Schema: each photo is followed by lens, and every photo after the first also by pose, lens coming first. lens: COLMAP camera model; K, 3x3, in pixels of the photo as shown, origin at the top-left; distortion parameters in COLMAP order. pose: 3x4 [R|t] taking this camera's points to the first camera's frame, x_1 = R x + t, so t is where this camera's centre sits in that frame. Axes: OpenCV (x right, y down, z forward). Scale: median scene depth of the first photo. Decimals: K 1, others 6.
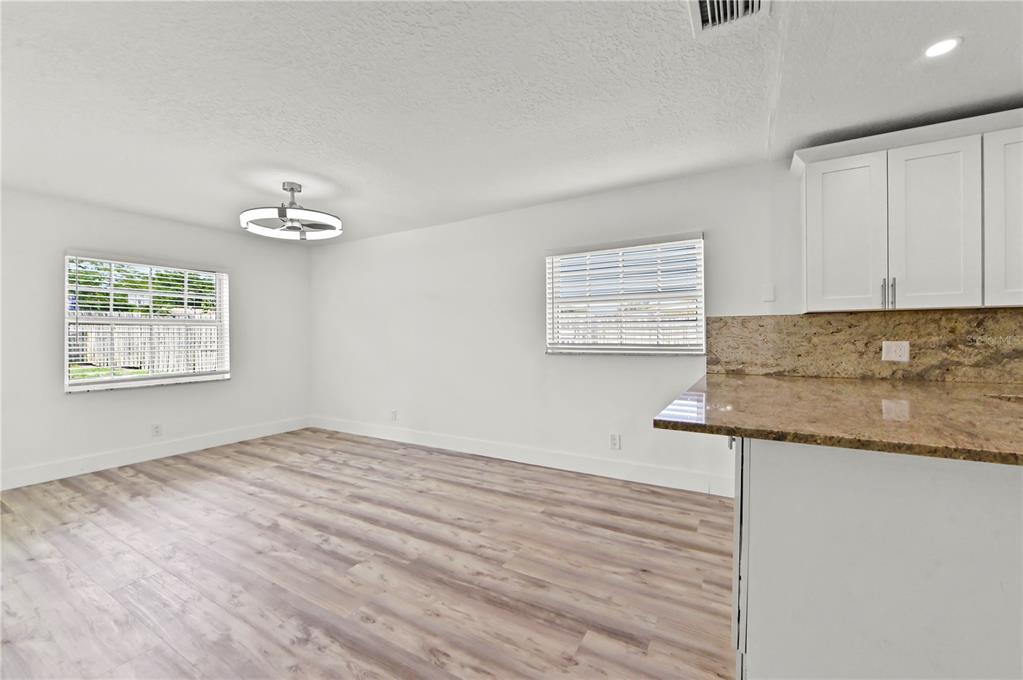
lens RADIAL K [[405.9, 0, 511.4], [0, 405.9, 335.1], [0, 0, 1]] dist [-0.010134, -0.000267]
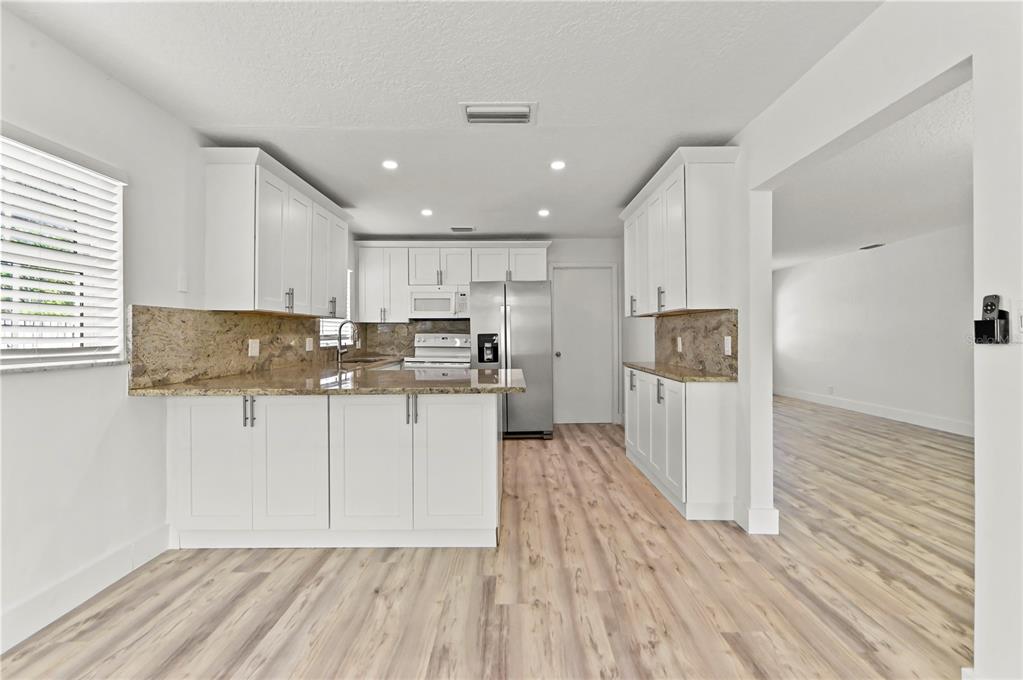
lens RADIAL K [[464.9, 0, 509.1], [0, 464.9, 337.9], [0, 0, 1]] dist [-0.009069, -0.000306]
pose [[-0.507364, 0.003252, 0.861726, -0.571763], [0.003352, 0.999993, -0.001801, 0.015780], [-0.861725, 0.001975, -0.507371, 1.016200]]
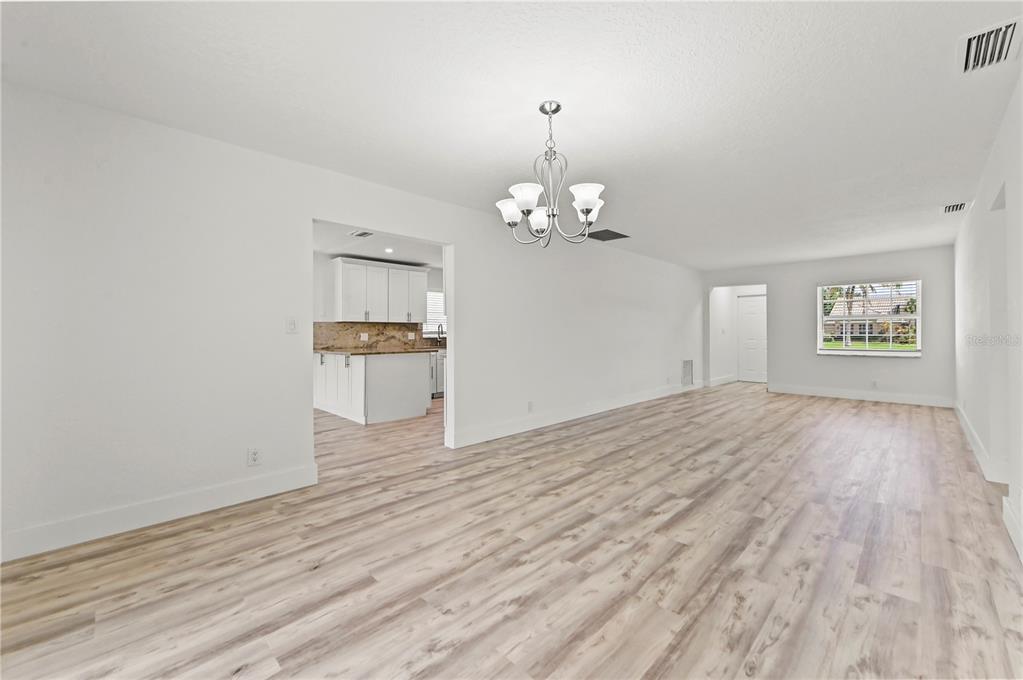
lens RADIAL K [[405.9, 0, 505.8], [0, 405.9, 334.6], [0, 0, 1]] dist [-0.010134, -0.000267]
pose [[0.267164, 0.007512, 0.963622, -1.408850], [-0.003650, 0.999970, -0.006783, 0.038696], [-0.963644, -0.001705, 0.267184, -0.648018]]
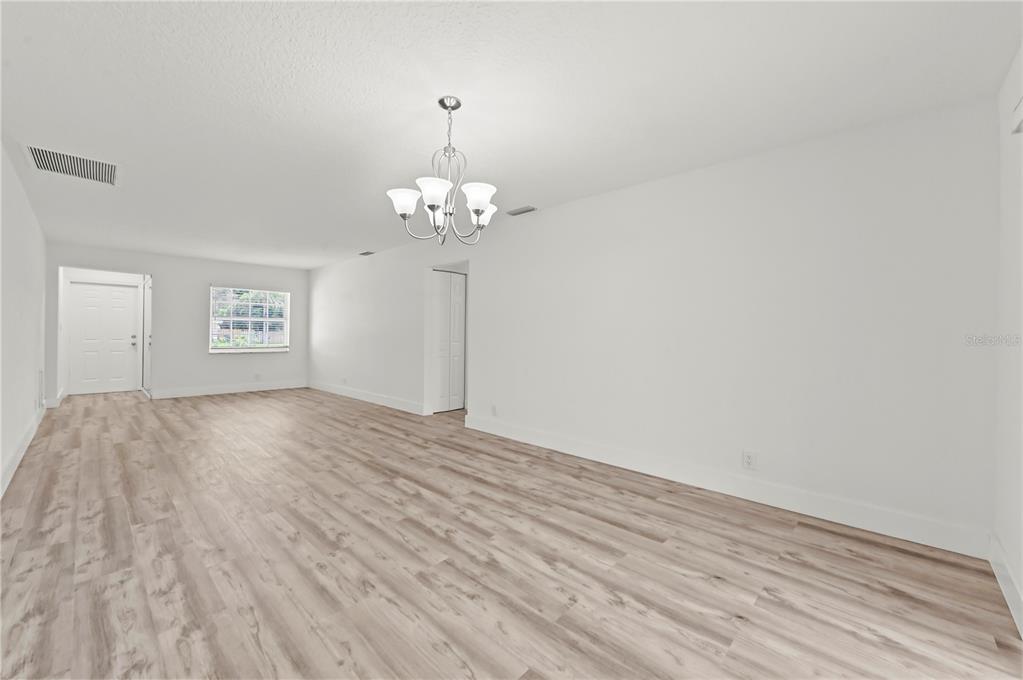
lens RADIAL K [[405.9, 0, 513.0], [0, 405.9, 344.0], [0, 0, 1]] dist [-0.010134, -0.000267]
pose [[-0.973155, -0.002456, 0.230136, -0.875111], [0.001714, 0.999838, 0.017918, 0.032492], [-0.230143, 0.017831, -0.972993, 0.280299]]
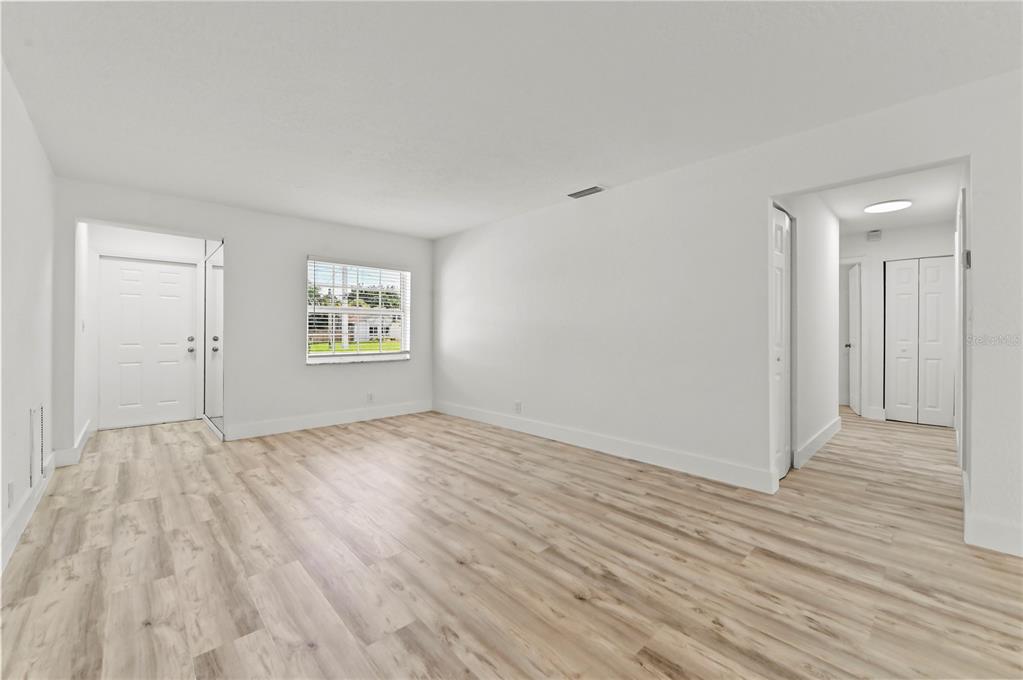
lens RADIAL K [[405.9, 0, 516.5], [0, 405.9, 334.2], [0, 0, 1]] dist [-0.010134, -0.000267]
pose [[-0.961769, 0.011115, 0.273638, 0.426283], [0.012709, 0.999911, 0.004050, 0.014455], [-0.273569, 0.007373, -0.961824, -0.478263]]
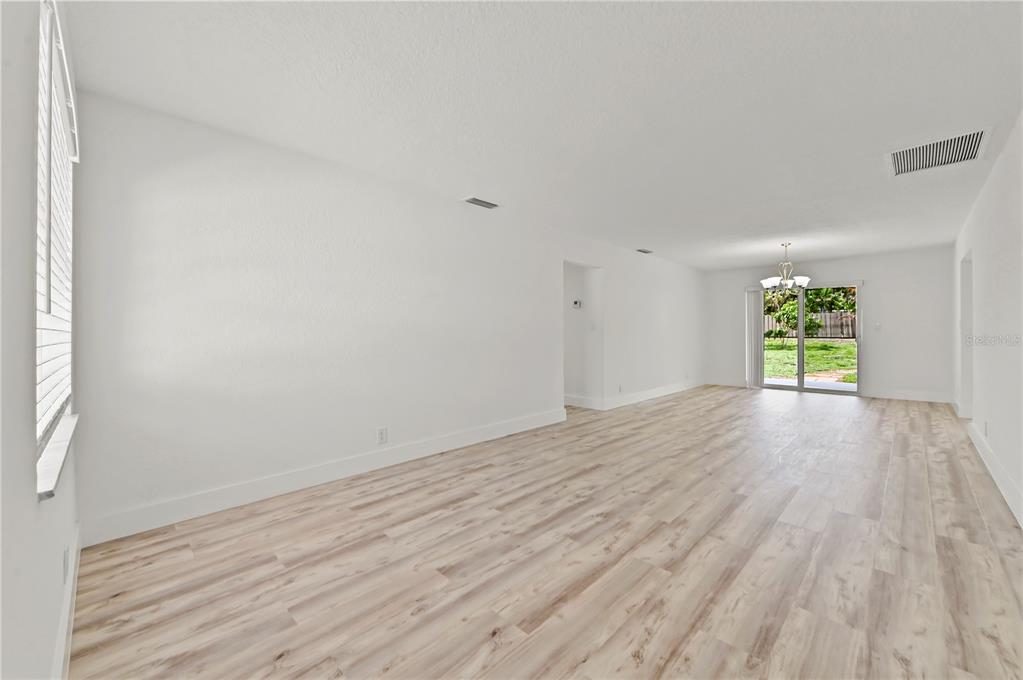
lens RADIAL K [[405.9, 0, 509.8], [0, 405.9, 338.8], [0, 0, 1]] dist [-0.010134, -0.000267]
pose [[-0.251204, 0.029458, -0.967486, 2.069931], [0.006365, 0.999565, 0.028783, -0.010203], [0.967913, 0.001073, -0.251283, -1.451964]]
